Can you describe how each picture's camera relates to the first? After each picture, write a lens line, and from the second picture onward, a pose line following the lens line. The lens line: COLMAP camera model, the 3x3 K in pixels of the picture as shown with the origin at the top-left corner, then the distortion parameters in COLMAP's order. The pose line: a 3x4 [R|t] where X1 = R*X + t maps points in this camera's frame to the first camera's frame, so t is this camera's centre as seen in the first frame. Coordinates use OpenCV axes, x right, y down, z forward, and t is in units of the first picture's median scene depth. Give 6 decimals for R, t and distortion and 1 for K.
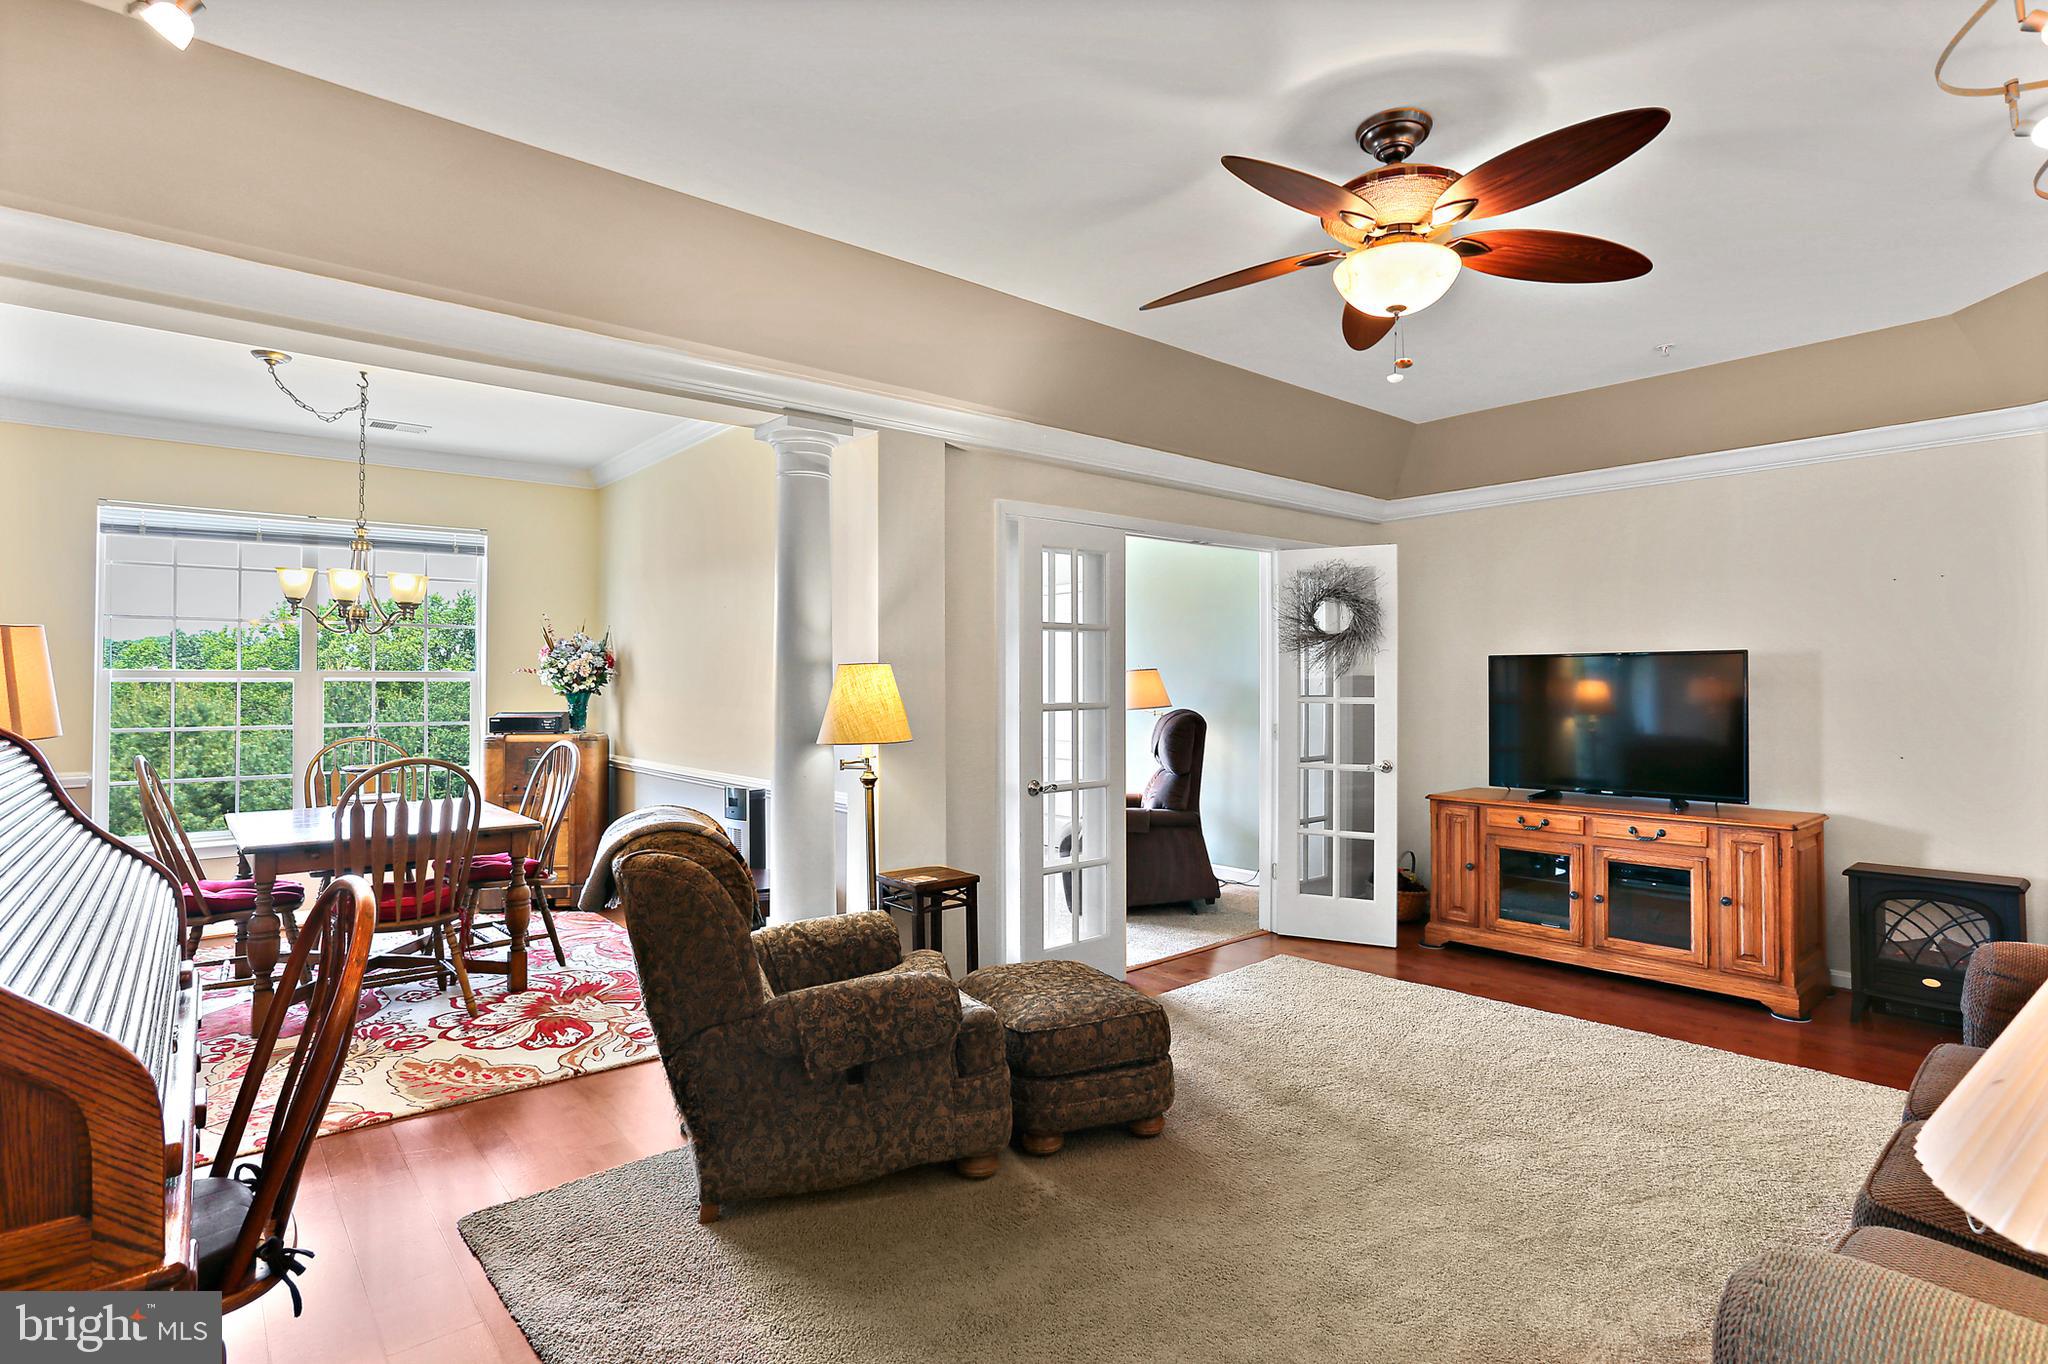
lens RADIAL K [[980.4, 0, 1012.8], [0, 980.4, 679.4], [0, 0, 1]] dist [-0.050035, 0.024992]
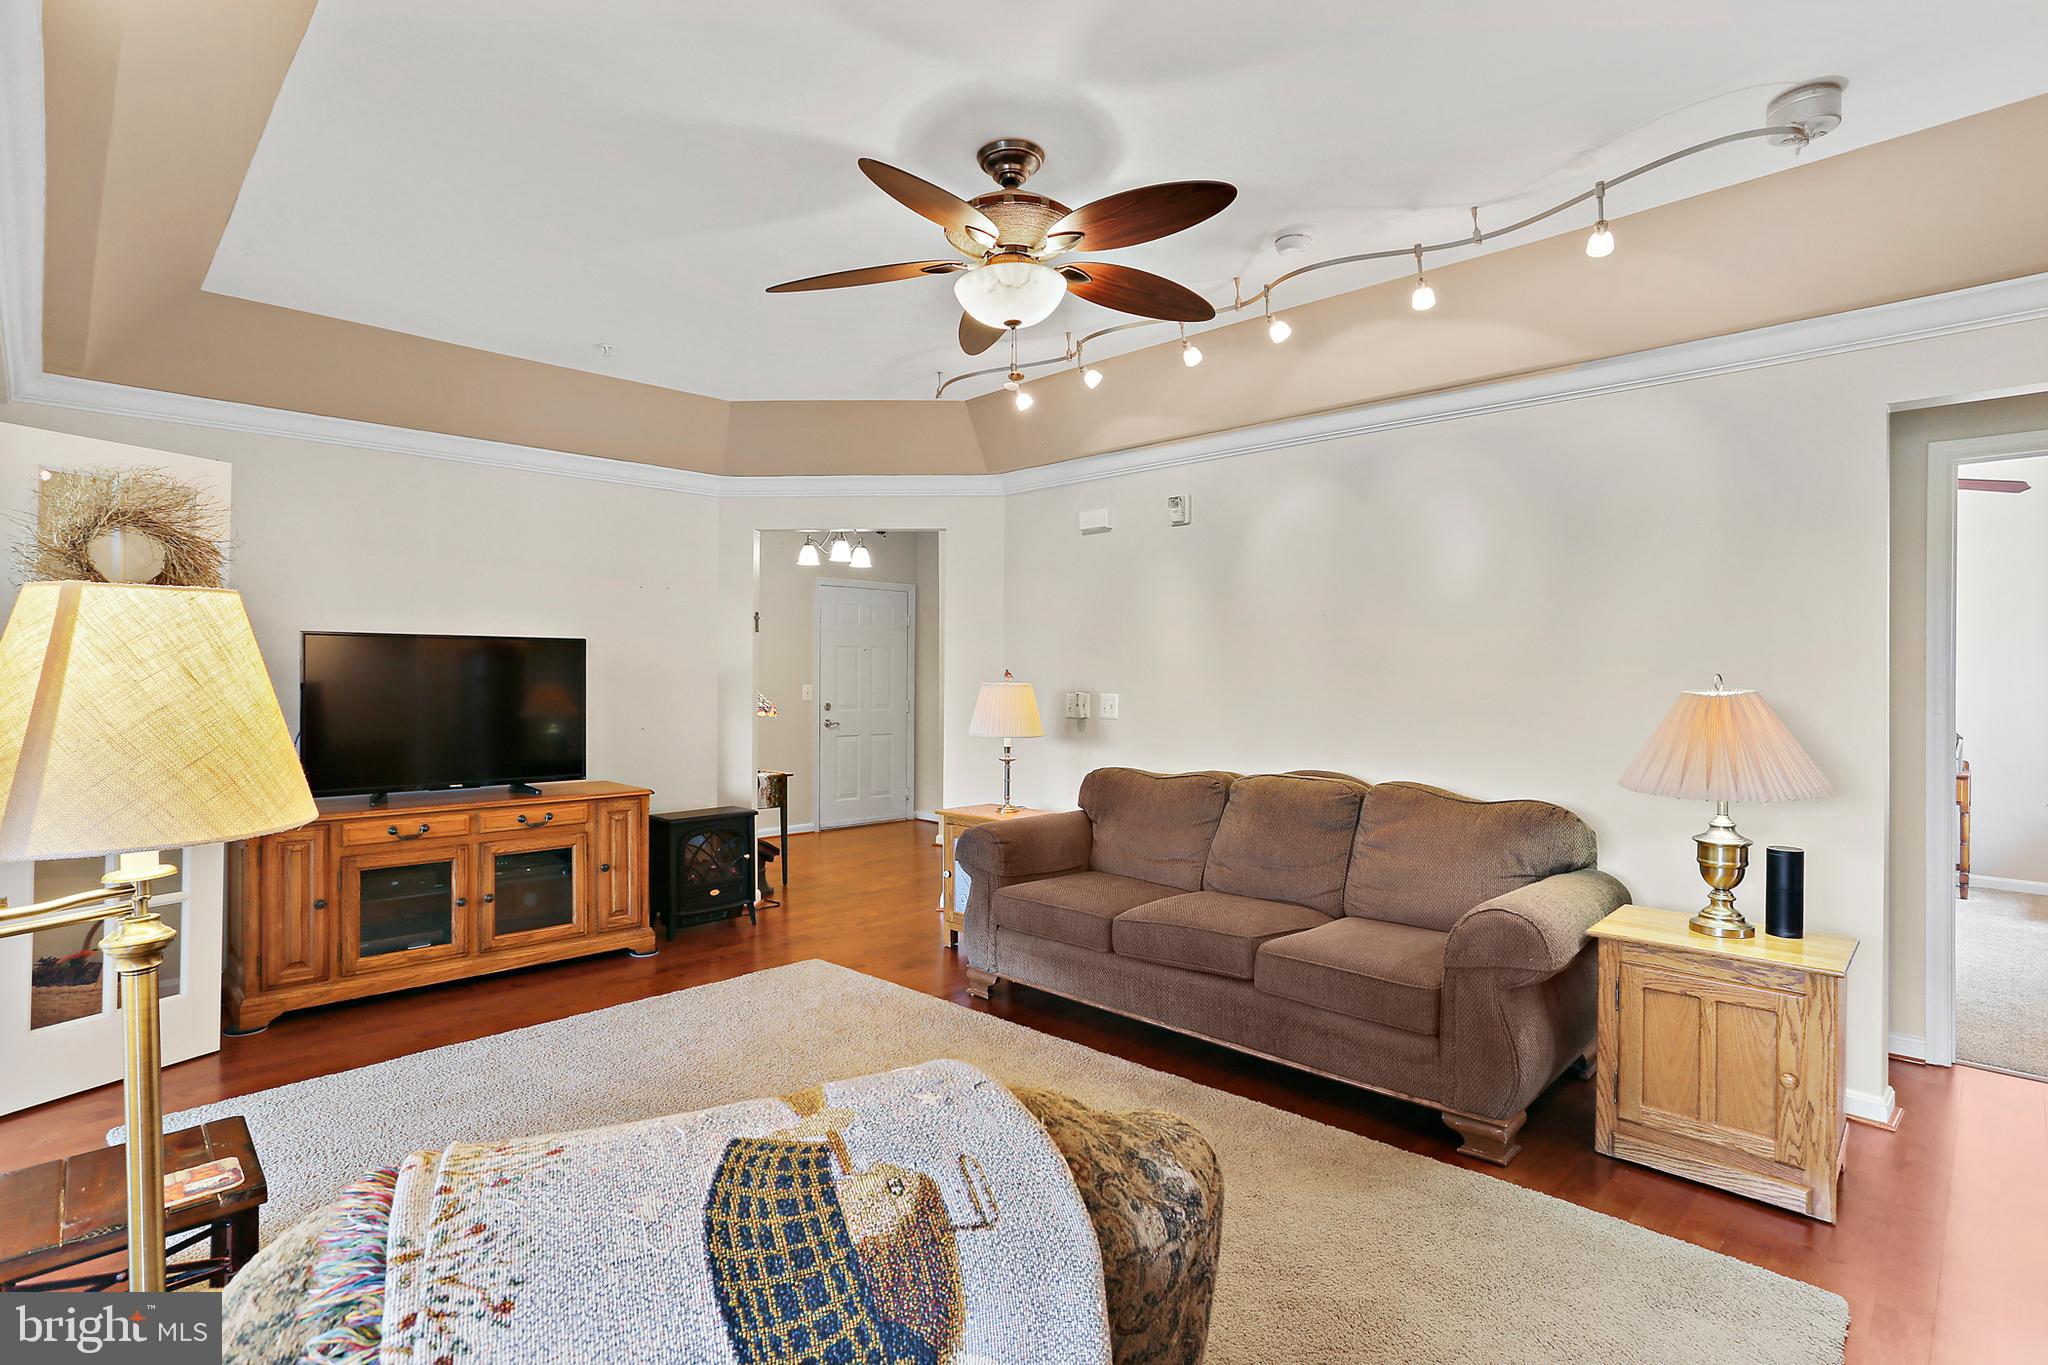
lens RADIAL K [[980.4, 0, 1012.8], [0, 980.4, 679.9], [0, 0, 1]] dist [-0.050035, 0.024992]
pose [[-0.072861, -0.002170, 0.997340, -0.366294], [-0.011546, 0.999932, 0.001332, 0.008323], [-0.997275, -0.011418, -0.072881, 0.564874]]
